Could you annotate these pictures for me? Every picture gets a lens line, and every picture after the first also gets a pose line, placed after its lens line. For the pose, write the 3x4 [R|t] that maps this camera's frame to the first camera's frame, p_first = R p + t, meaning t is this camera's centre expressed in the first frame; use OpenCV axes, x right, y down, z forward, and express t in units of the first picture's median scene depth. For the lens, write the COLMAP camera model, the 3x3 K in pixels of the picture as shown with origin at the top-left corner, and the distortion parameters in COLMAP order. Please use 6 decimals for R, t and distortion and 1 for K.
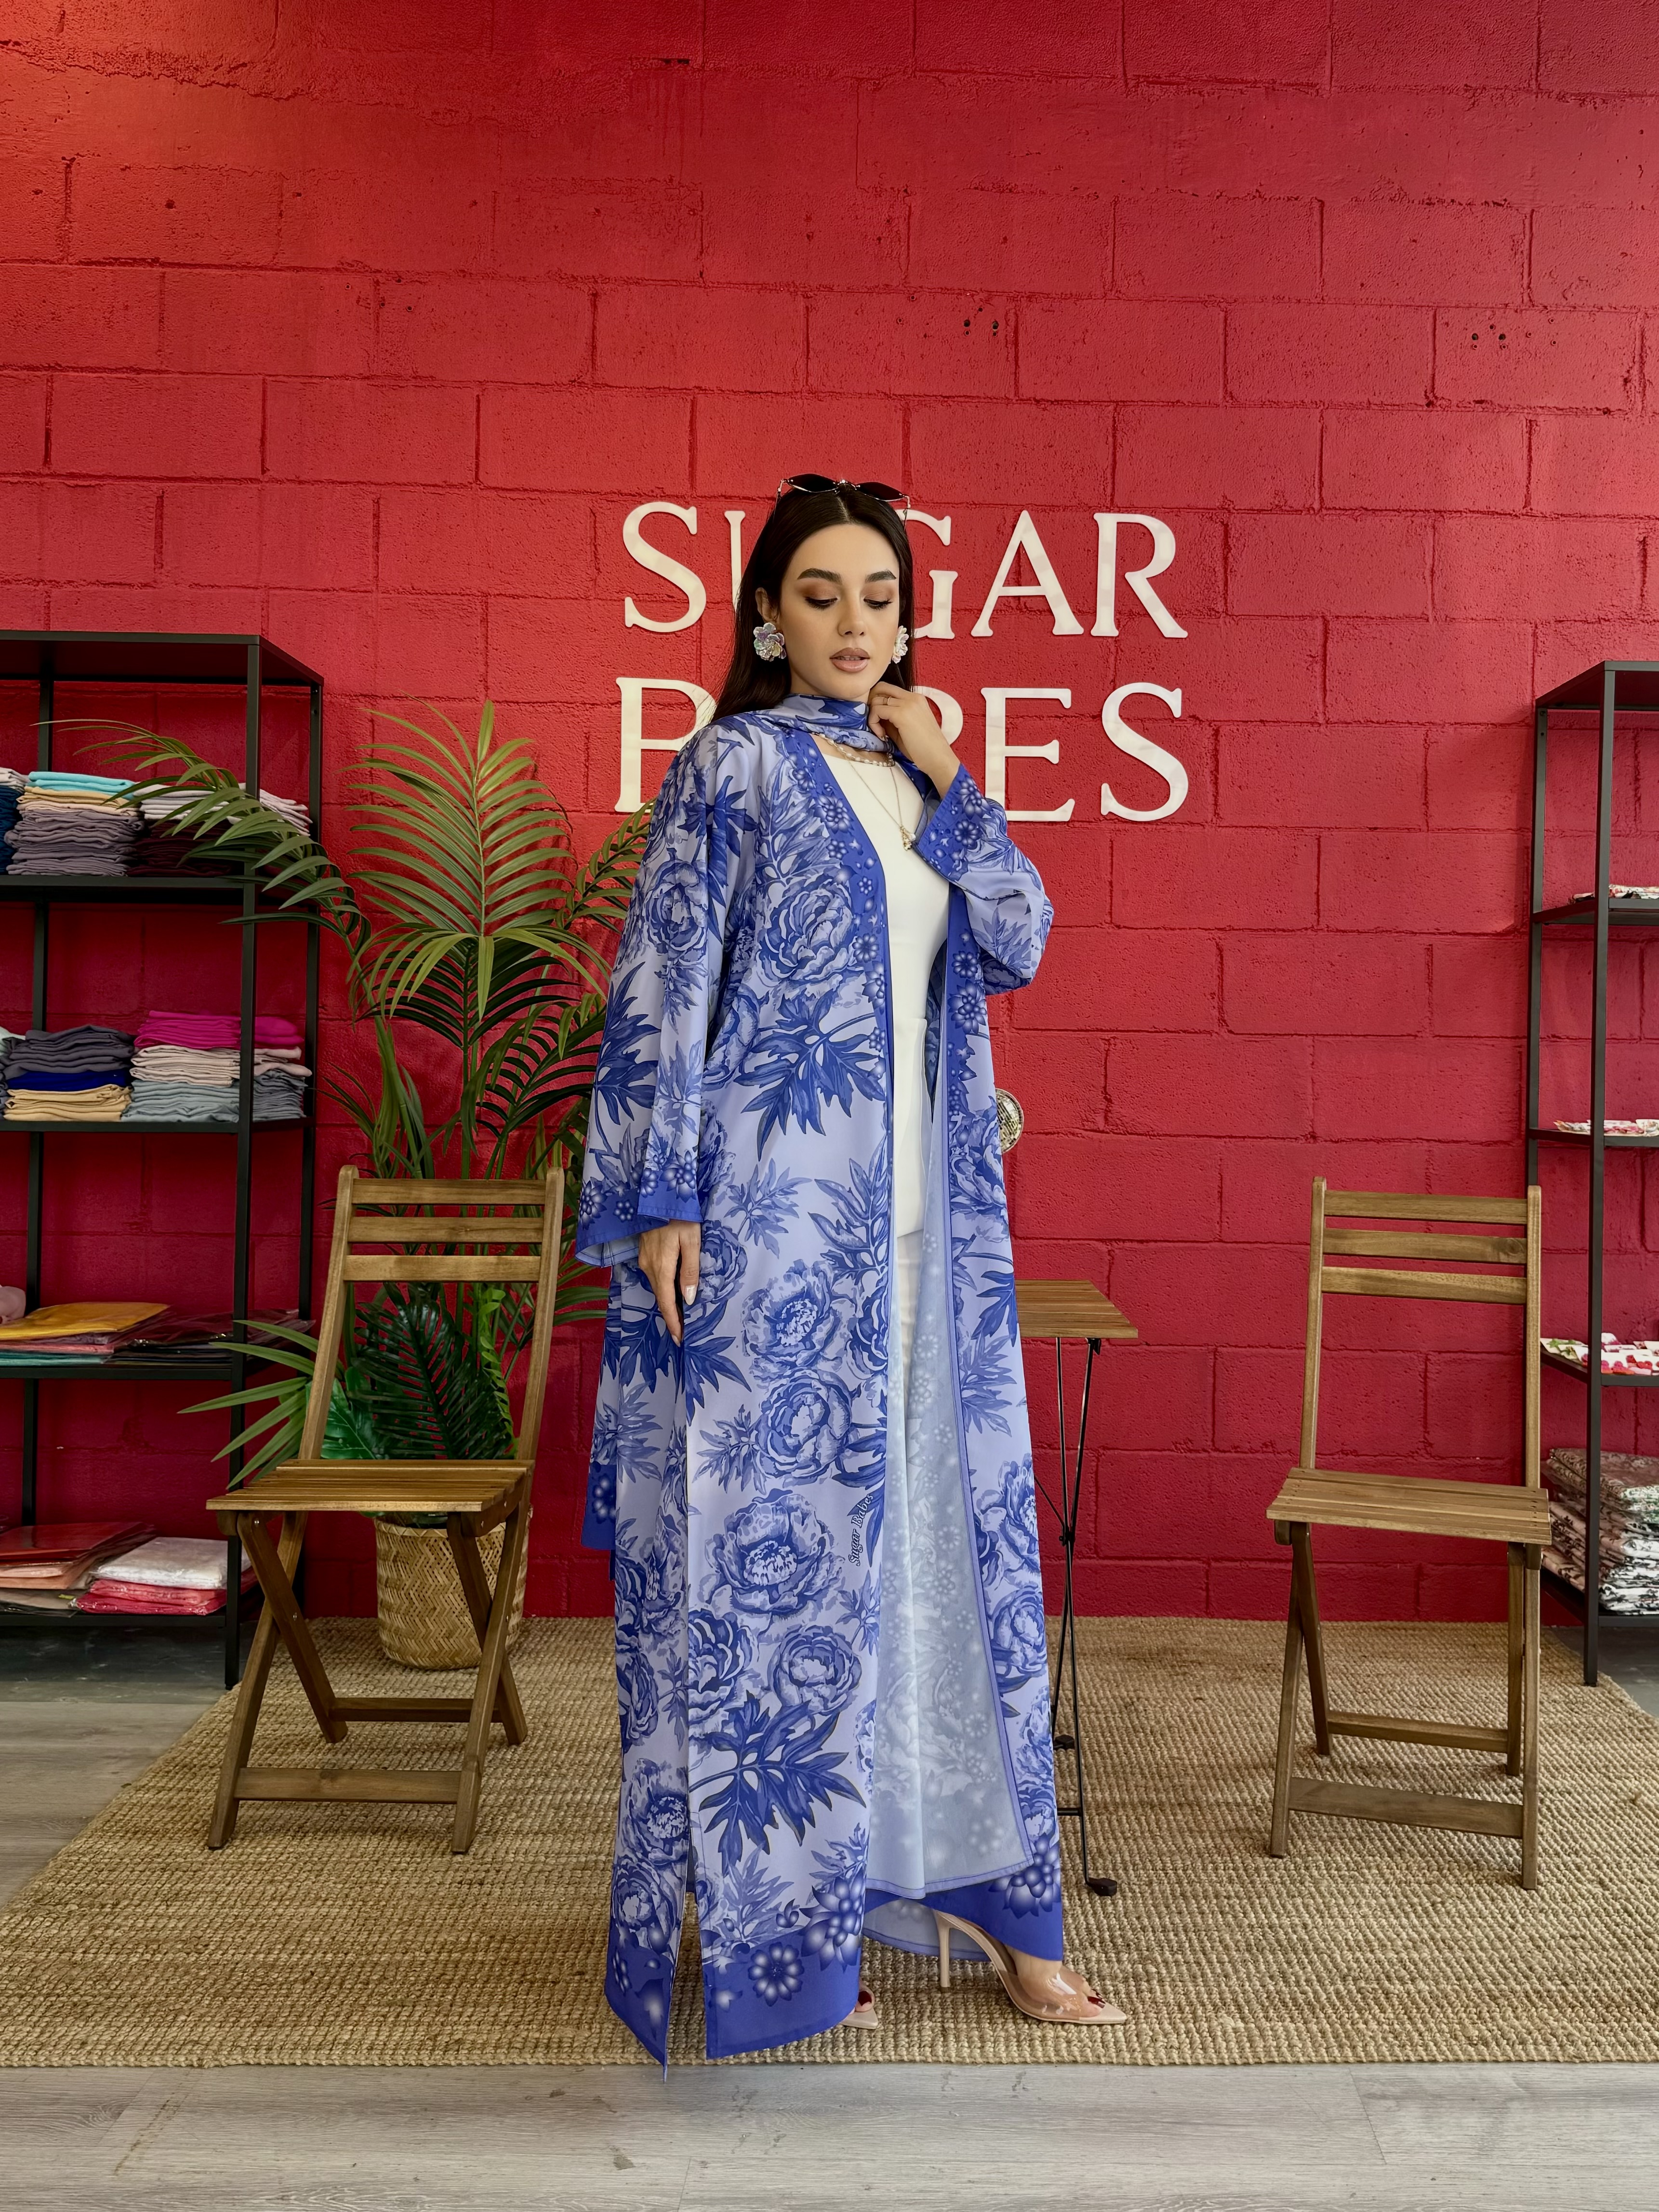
lens RADIAL K [[1926.4, 0, 965.5], [0, 1926.4, 1035.6], [0, 0, 1]] dist [0.175338, -0.399047]
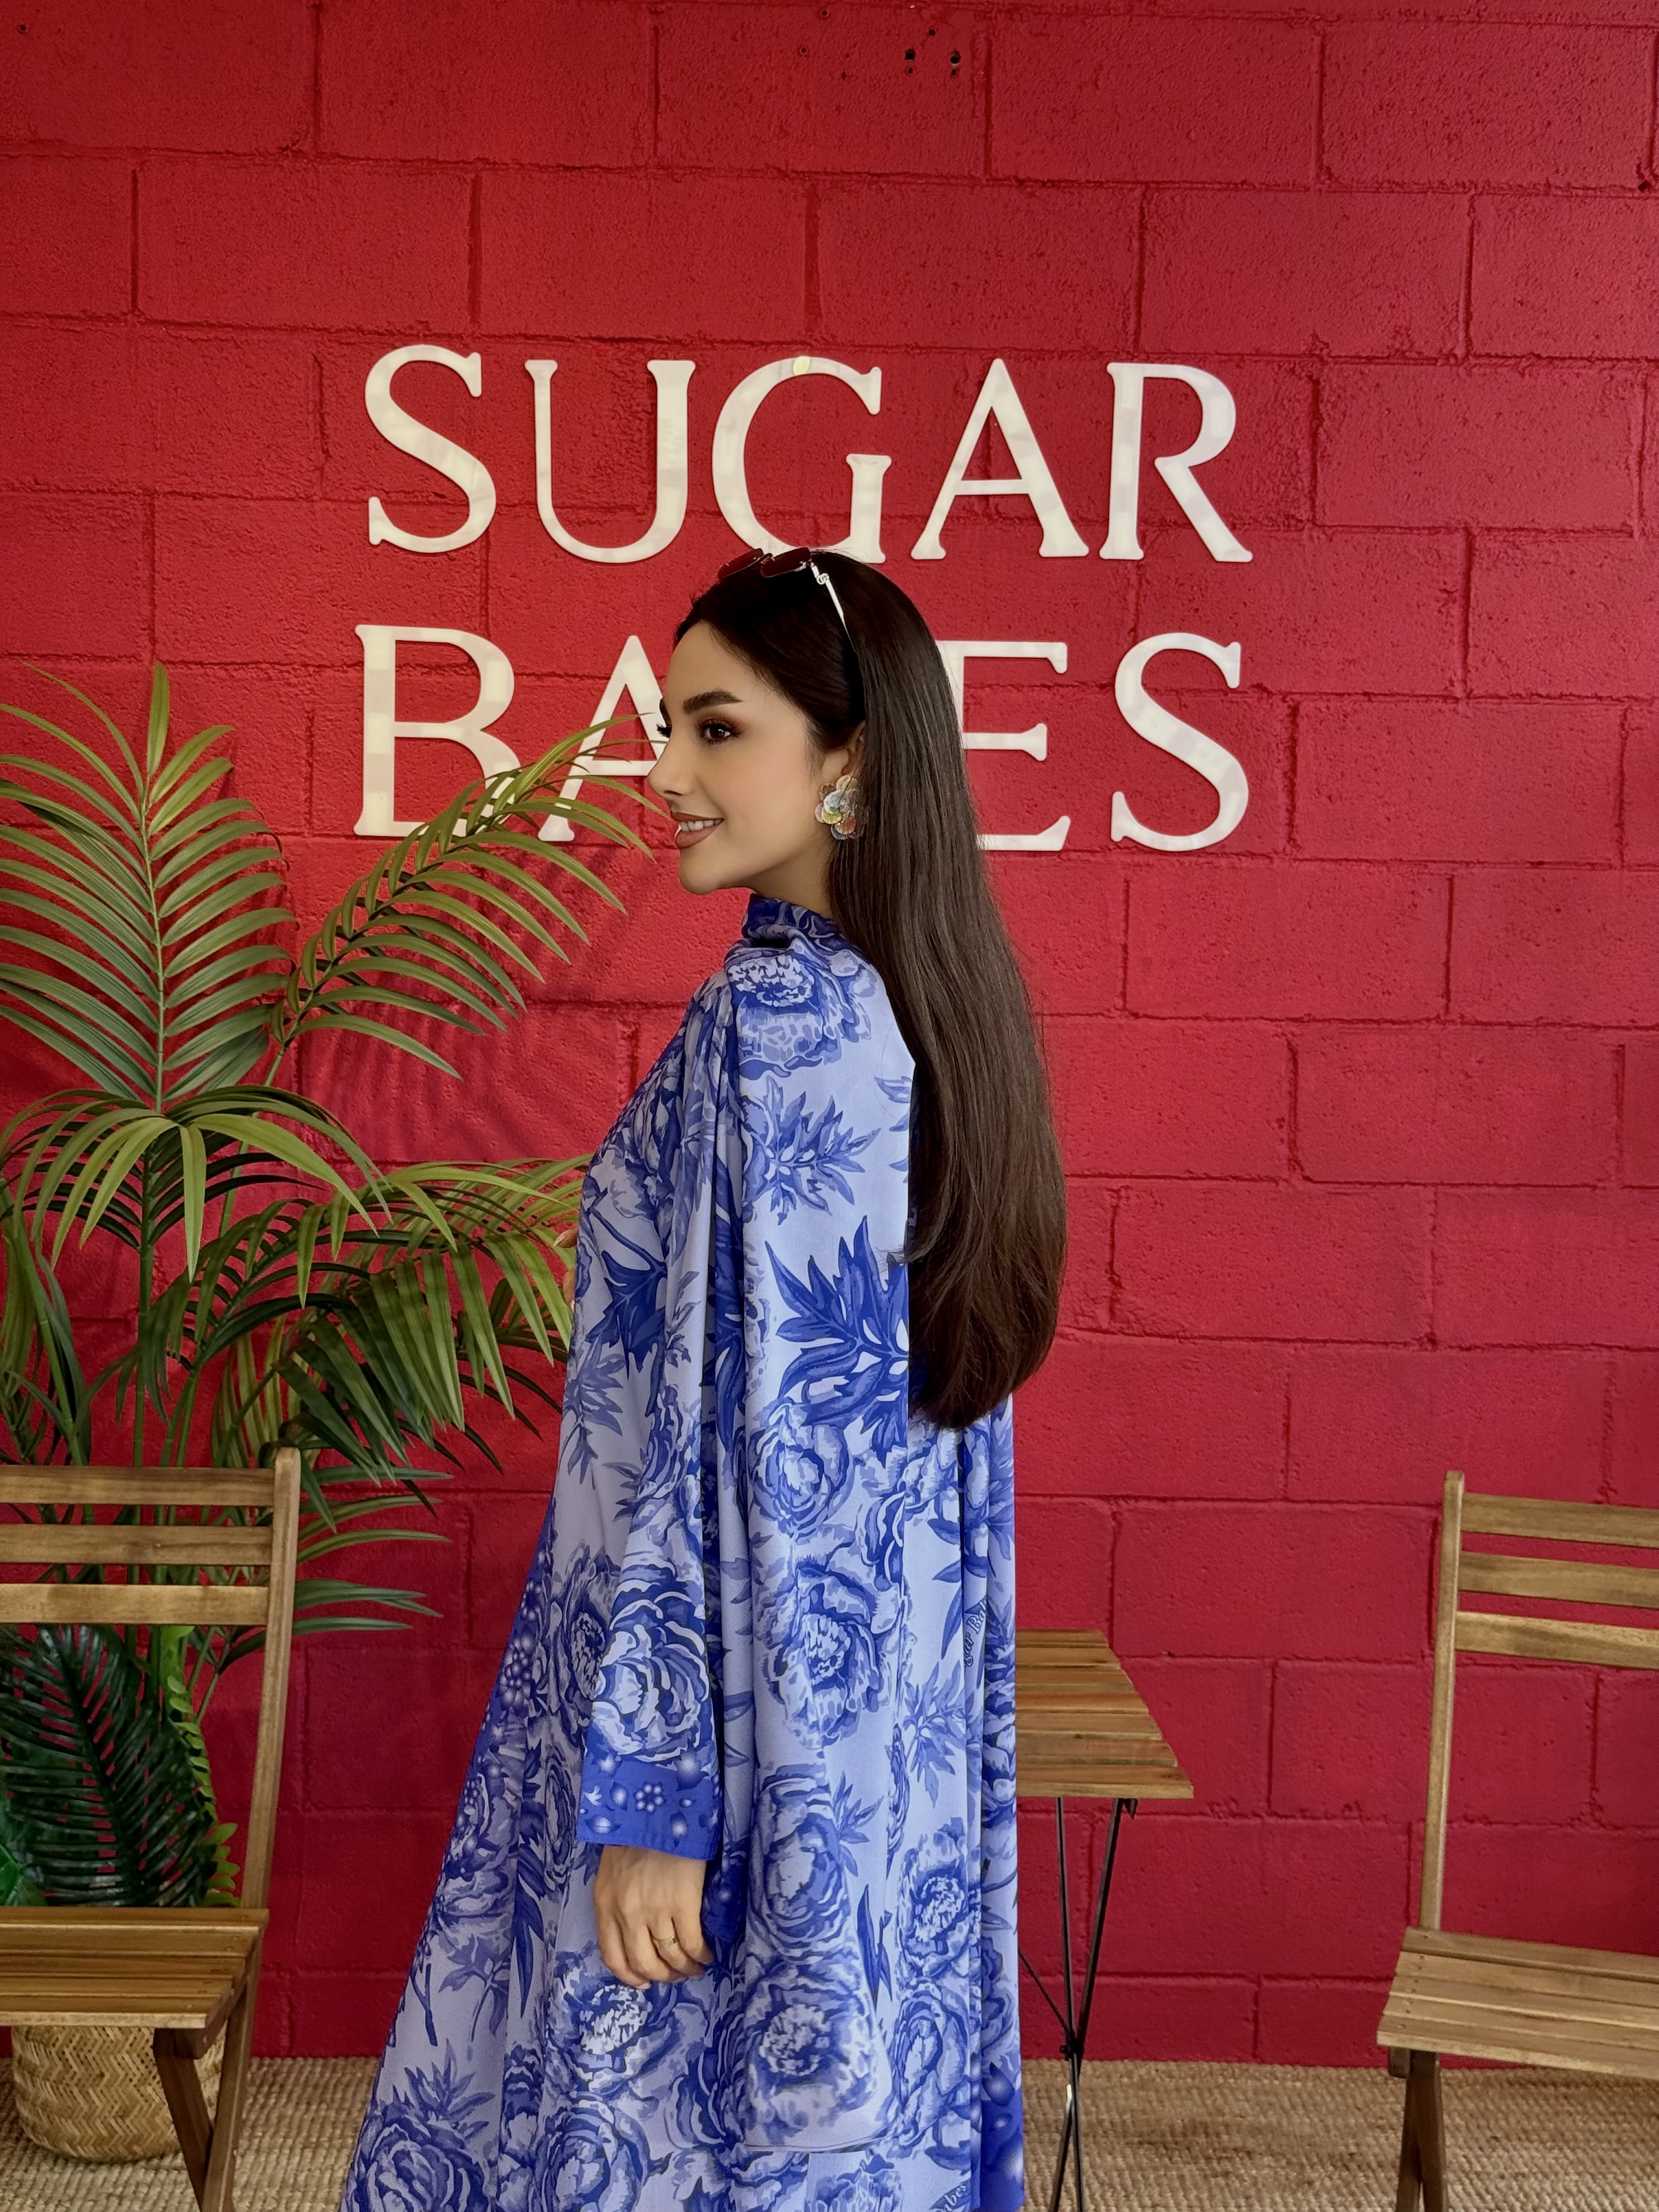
lens RADIAL K [[3105.5, 0, 807.2], [0, 3105.5, 1101.6], [0, 0, 1]] dist [0.182154, -0.417164]
pose [[0.999976, 0.006771, -0.001425, -0.028598], [-0.006627, 0.996412, 0.084370, -0.115011], [0.001991, -0.084359, 0.996433, -0.035968]]
